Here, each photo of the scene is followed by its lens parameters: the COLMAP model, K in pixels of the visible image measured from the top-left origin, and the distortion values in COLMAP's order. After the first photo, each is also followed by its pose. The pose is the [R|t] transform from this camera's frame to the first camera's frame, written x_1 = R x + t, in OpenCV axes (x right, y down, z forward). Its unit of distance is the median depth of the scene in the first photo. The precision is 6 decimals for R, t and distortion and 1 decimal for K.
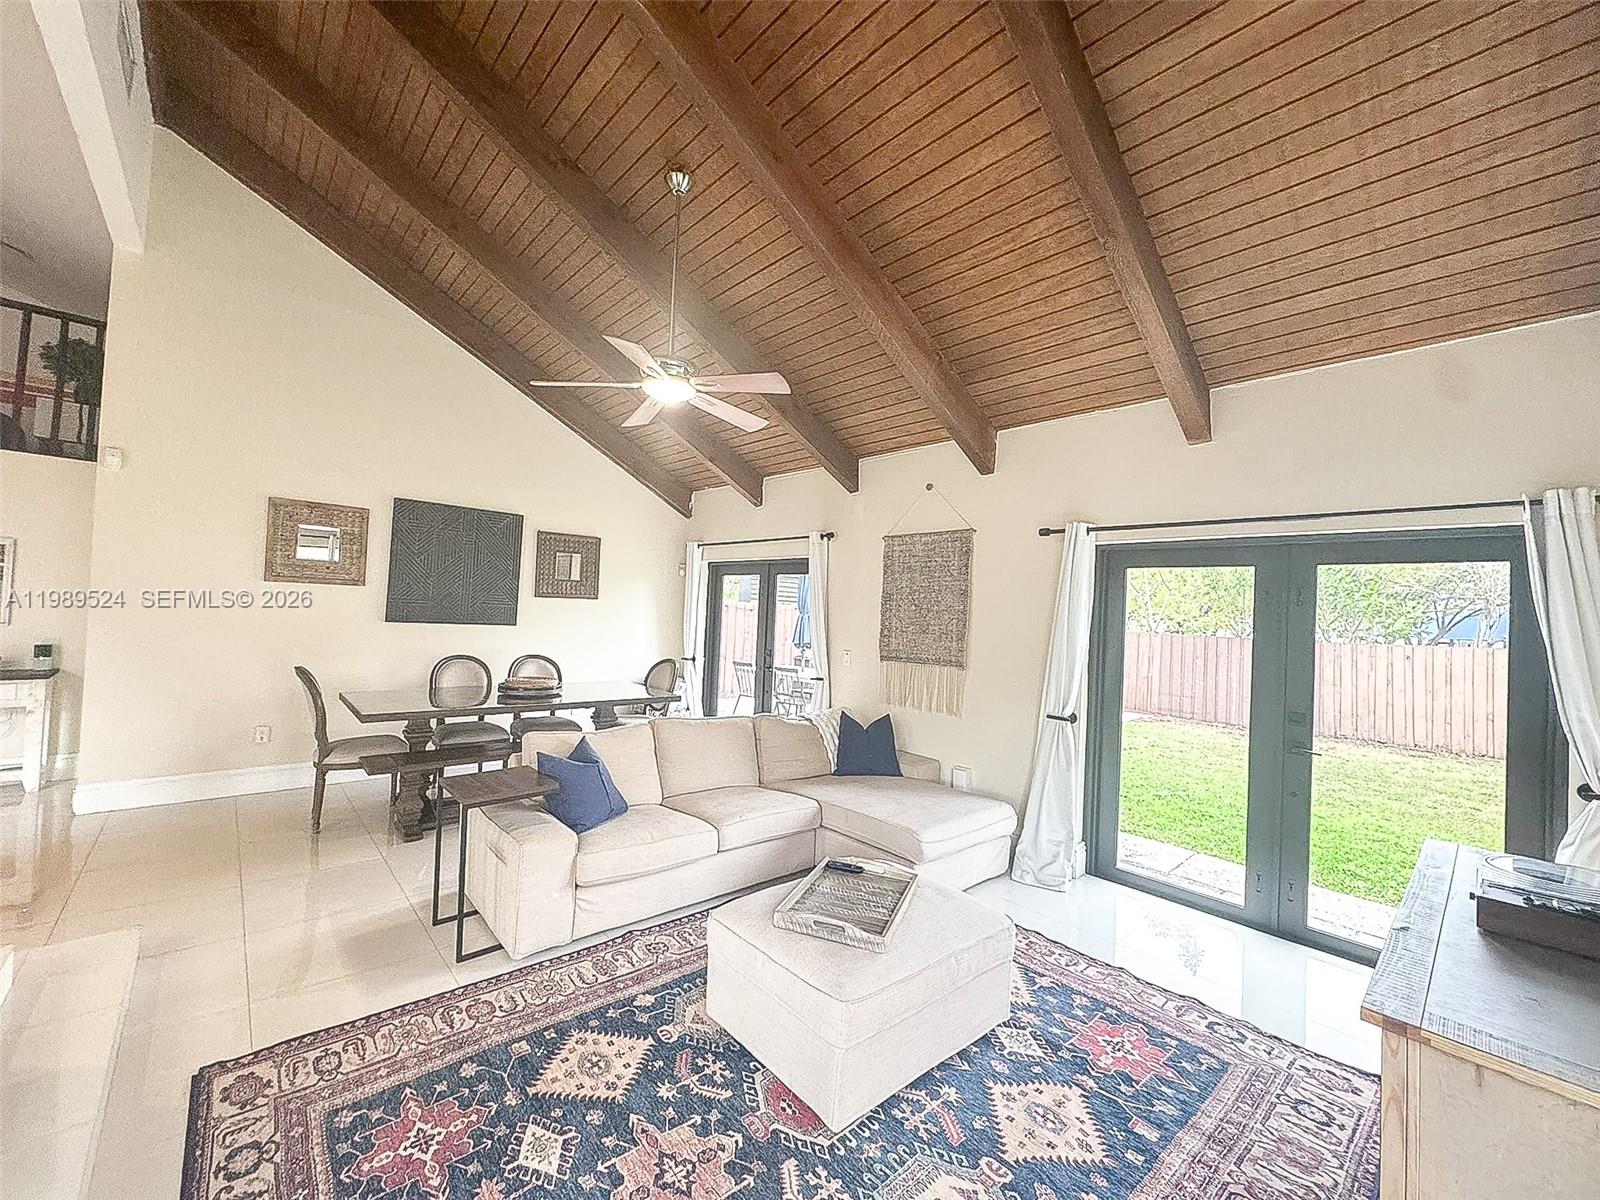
lens RADIAL K [[638.8, 0, 793.2], [0, 638.8, 597.2], [0, 0, 1]] dist [0.000413, -0.000272]
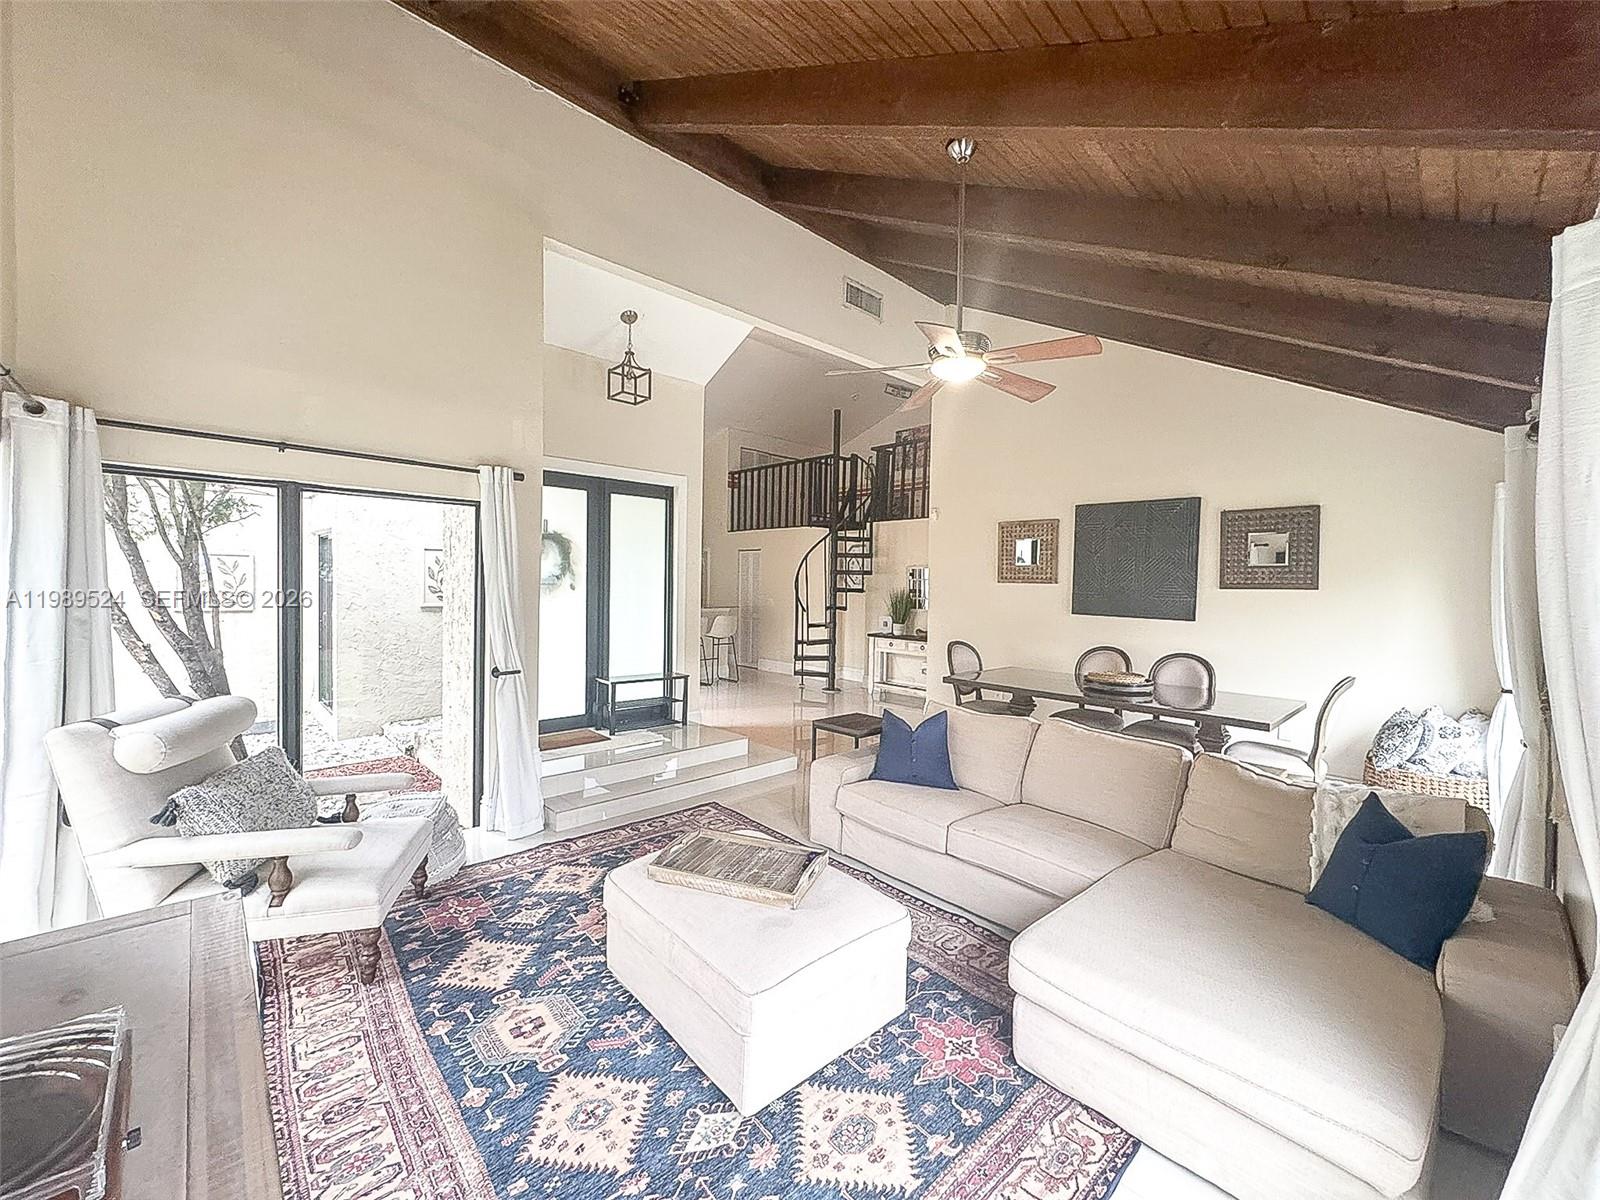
lens RADIAL K [[637.8, 0, 797.6], [0, 637.8, 598.1], [0, 0, 1]] dist [-0.001350, 0.000132]
pose [[0.025806, -0.019106, -0.999484, 0.519355], [0.004627, 0.999809, -0.018993, 0.030961], [0.999656, -0.004135, 0.025889, 0.493986]]
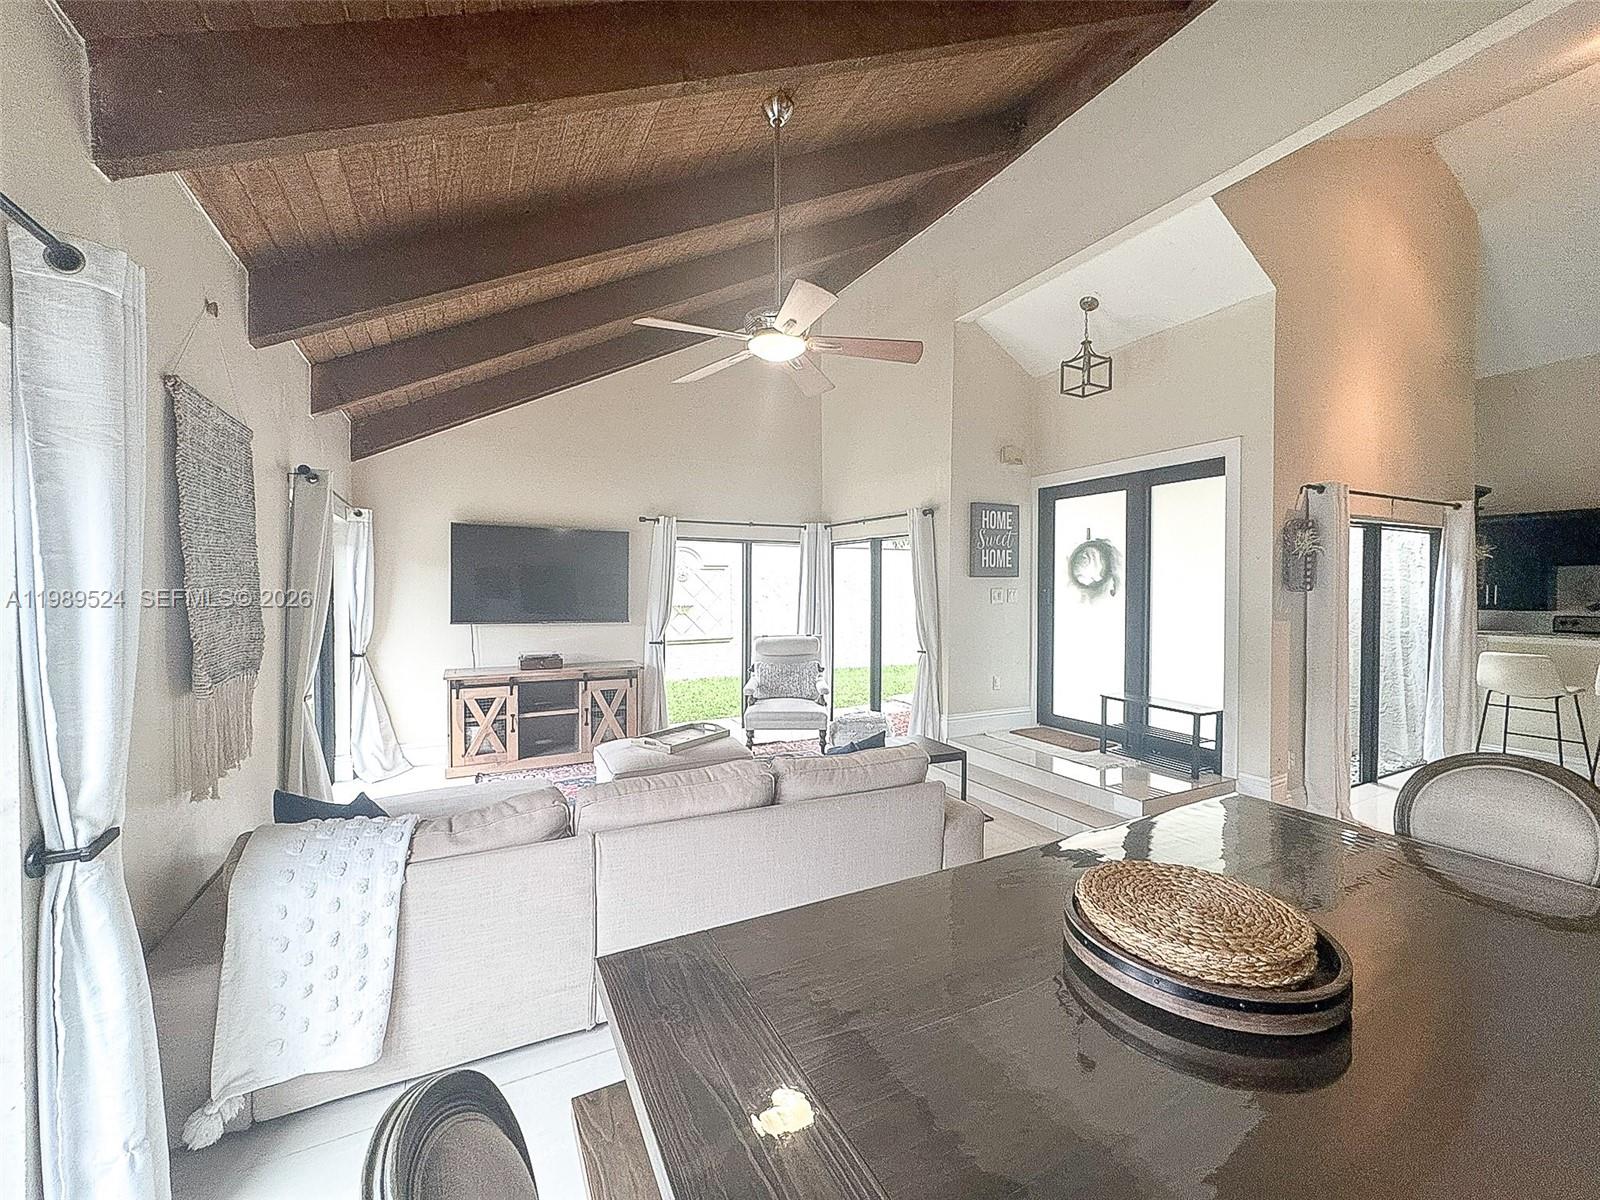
lens RADIAL K [[638.8, 0, 793.2], [0, 638.8, 597.2], [0, 0, 1]] dist [0.000413, -0.000272]
pose [[-0.965739, -0.048657, 0.254912, -0.315328], [-0.048646, 0.998796, 0.006350, 0.016079], [-0.254914, -0.006268, -0.966943, 1.269782]]
